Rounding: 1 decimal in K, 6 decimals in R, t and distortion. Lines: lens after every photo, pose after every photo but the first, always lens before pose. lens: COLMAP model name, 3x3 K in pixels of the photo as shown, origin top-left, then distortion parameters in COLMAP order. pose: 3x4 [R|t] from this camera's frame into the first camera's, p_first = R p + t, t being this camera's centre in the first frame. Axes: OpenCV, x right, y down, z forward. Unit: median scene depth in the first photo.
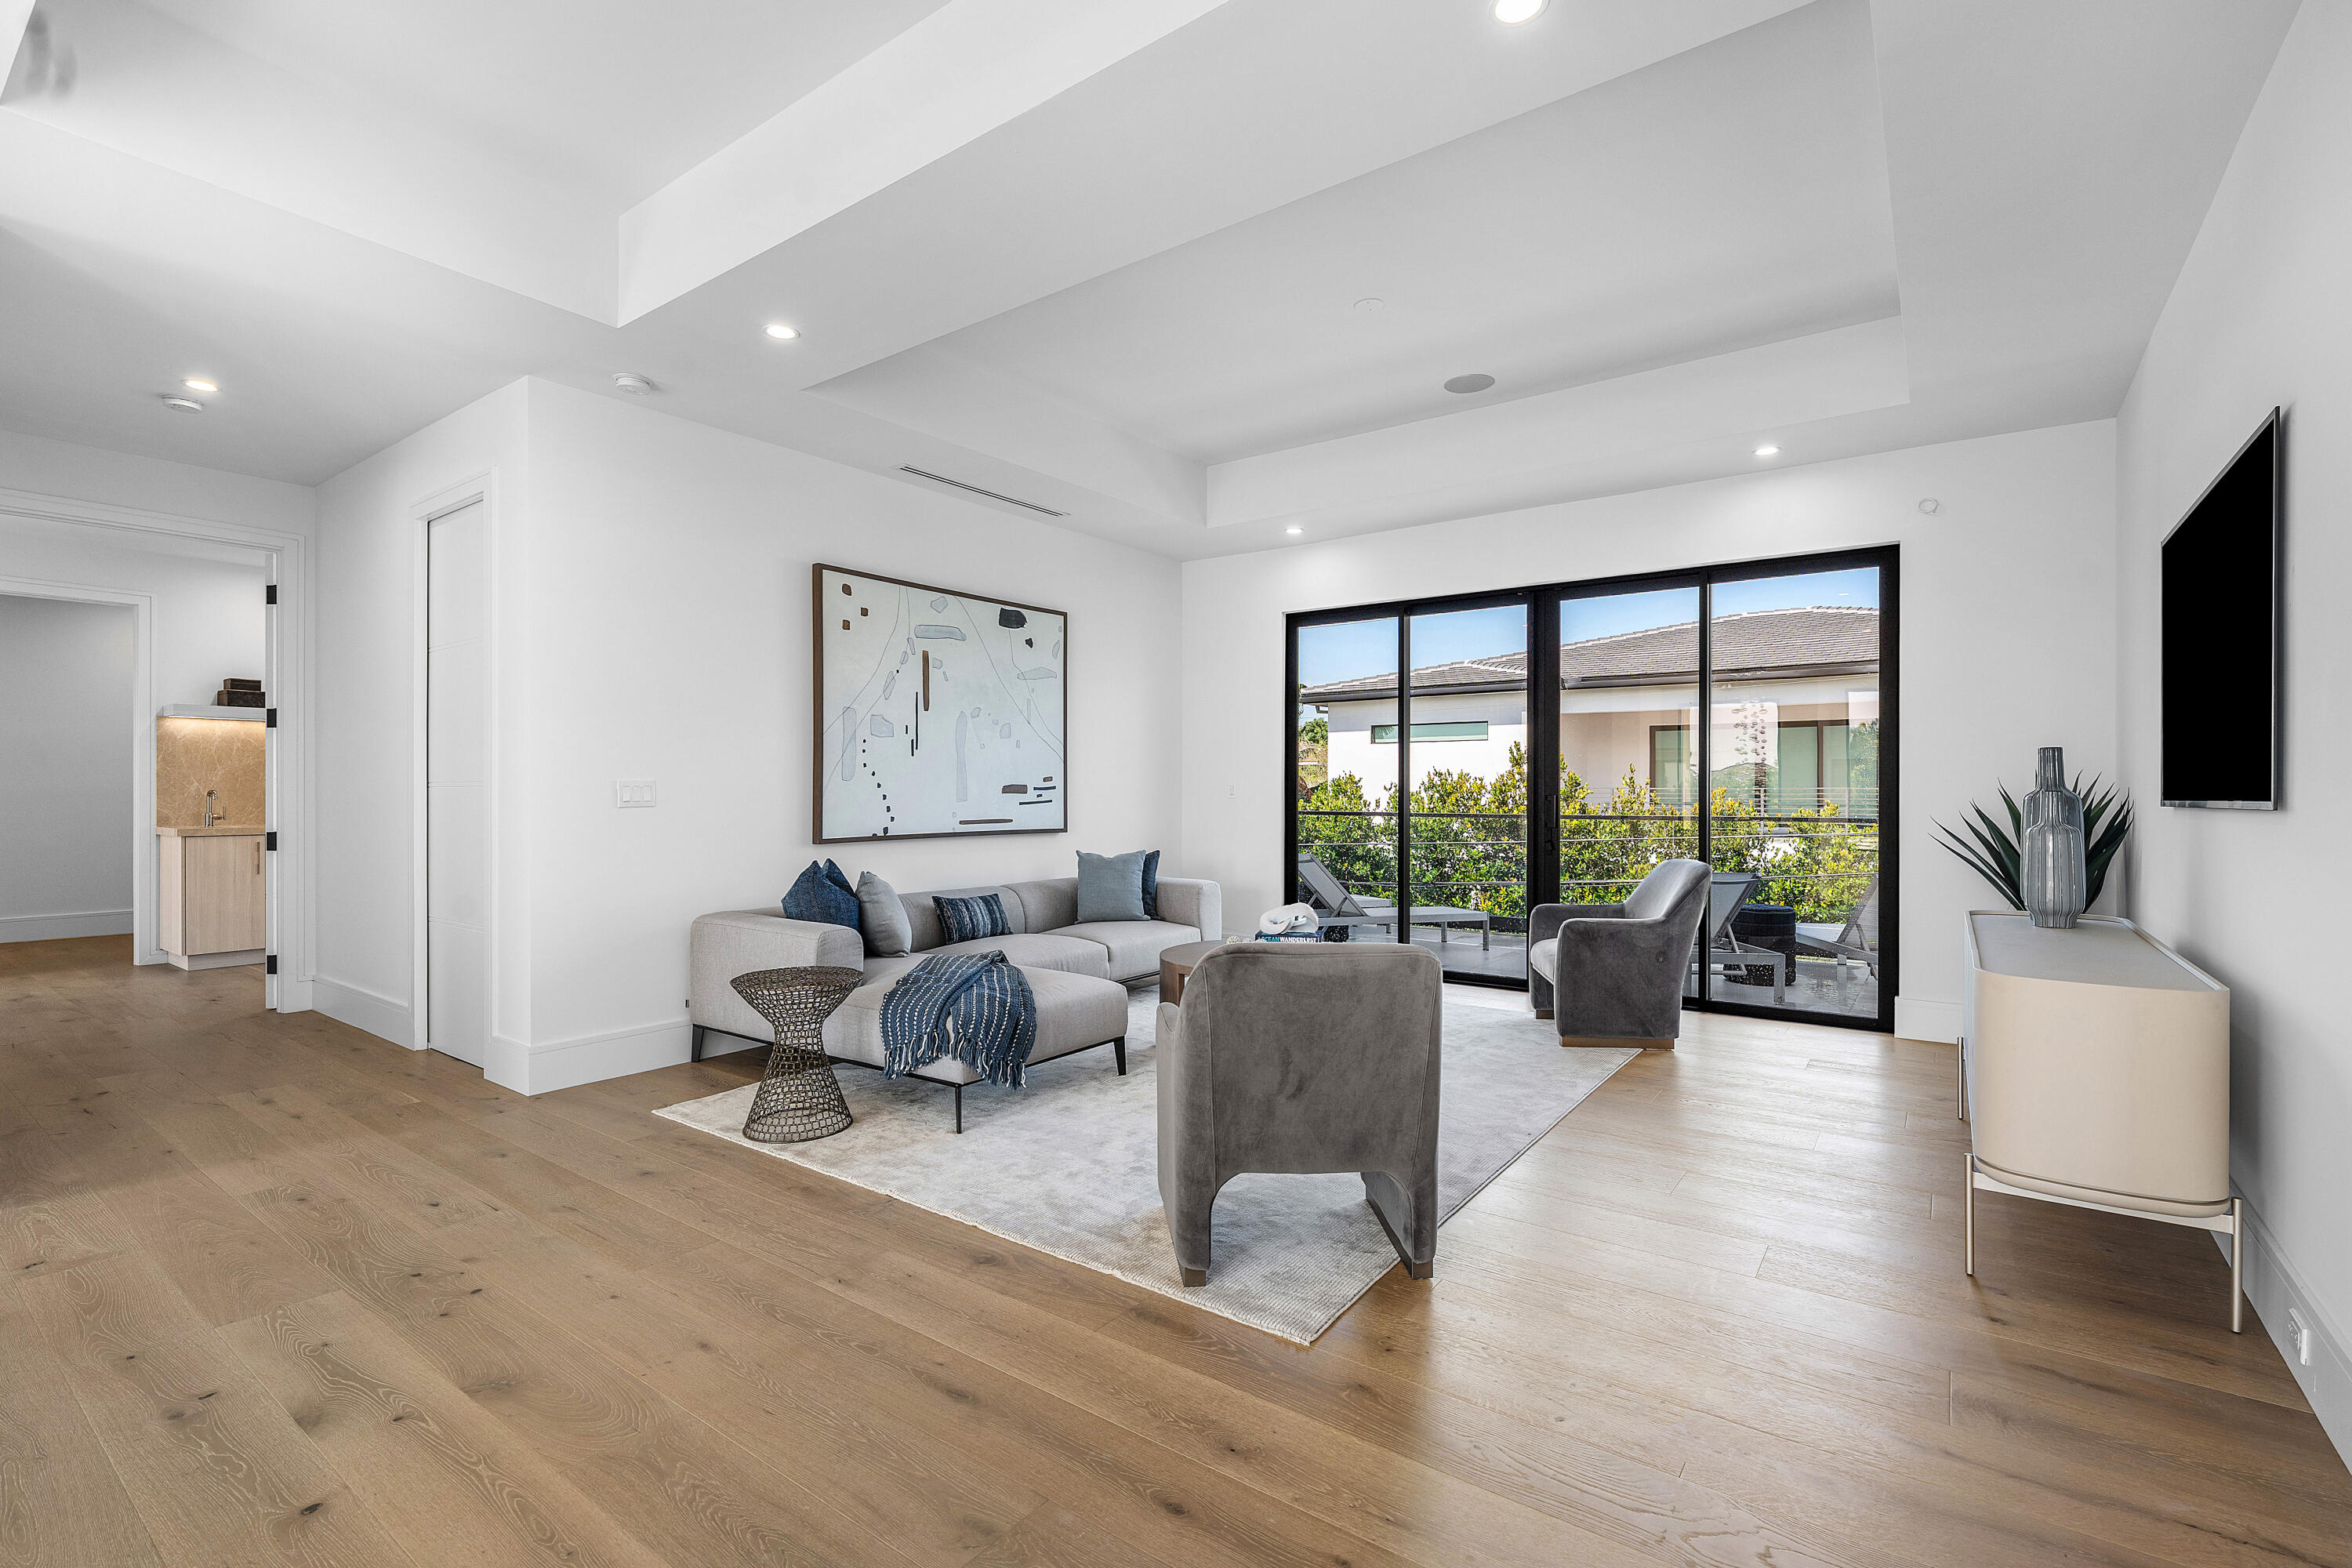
lens RADIAL K [[1111.4, 0, 1175.9], [0, 1111.4, 787.2], [0, 0, 1]] dist [0.001001, 0.000069]
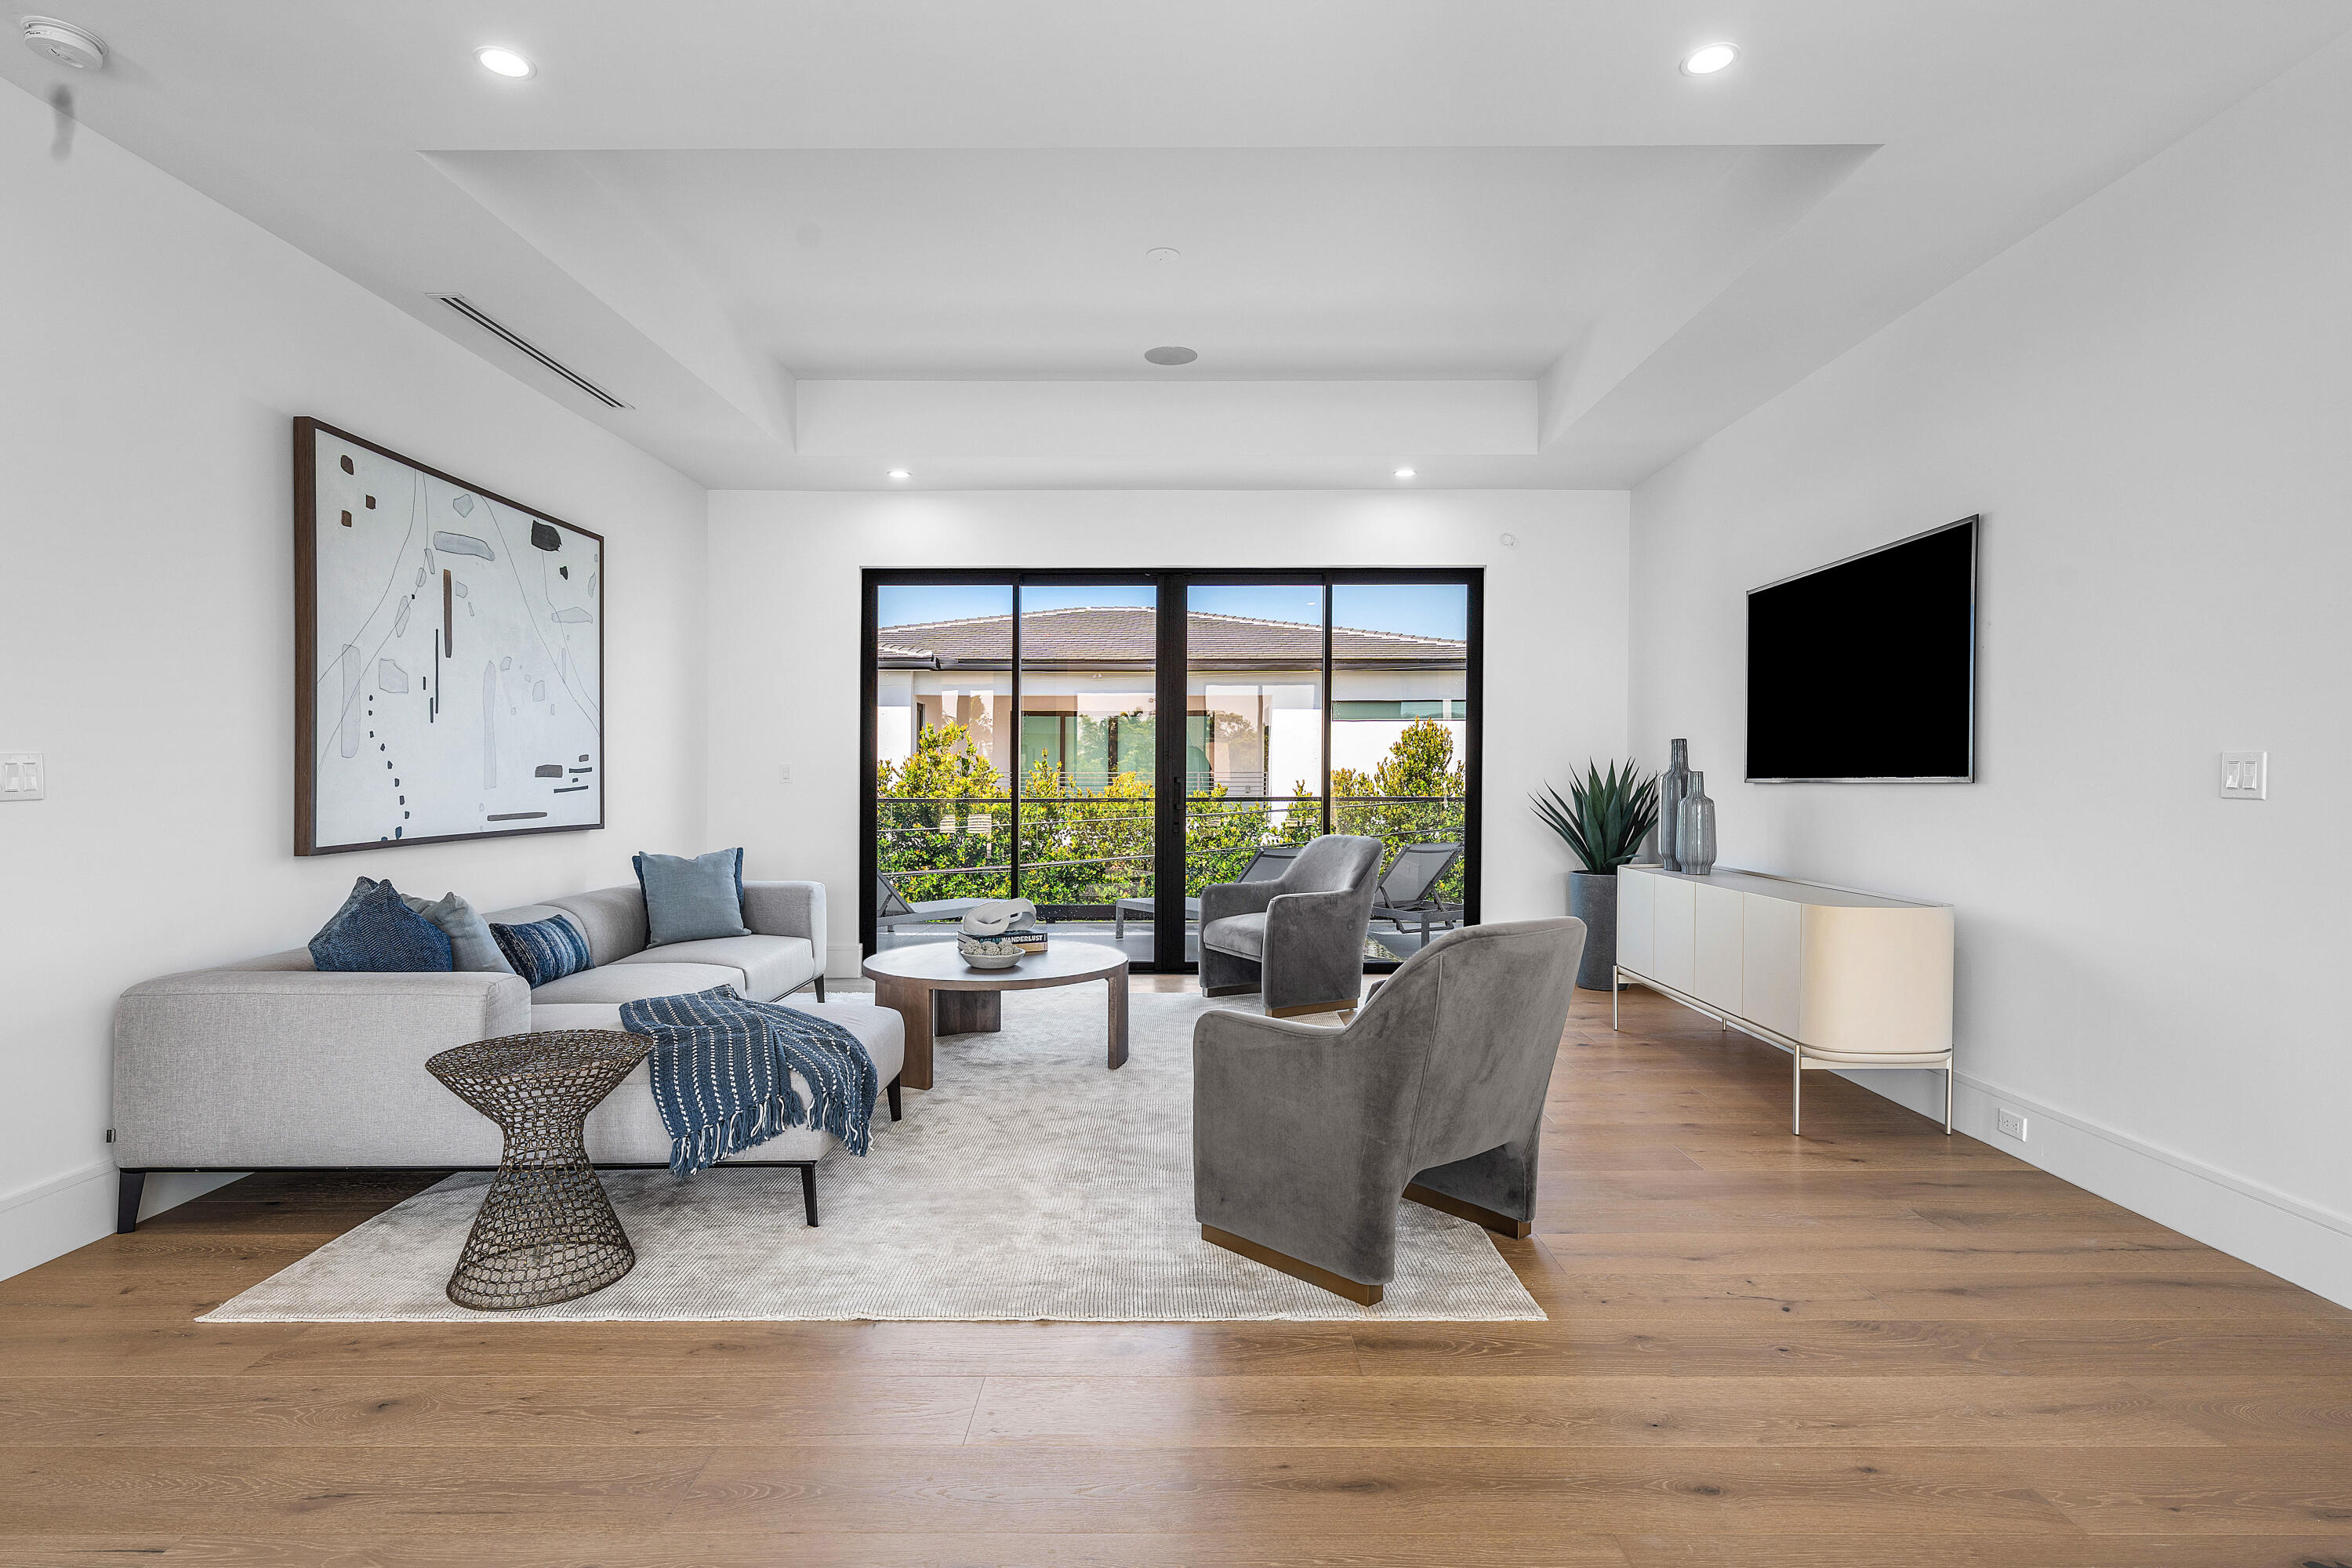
lens RADIAL K [[1185.0, 0, 1180.2], [0, 1185.0, 789.9], [0, 0, 1]] dist [-0.002116, 0.001820]
pose [[0.796581, -0.008306, 0.604474, -0.320388], [-0.000419, 0.999898, 0.014291, 0.003039], [-0.604531, -0.011637, 0.796496, 0.143424]]
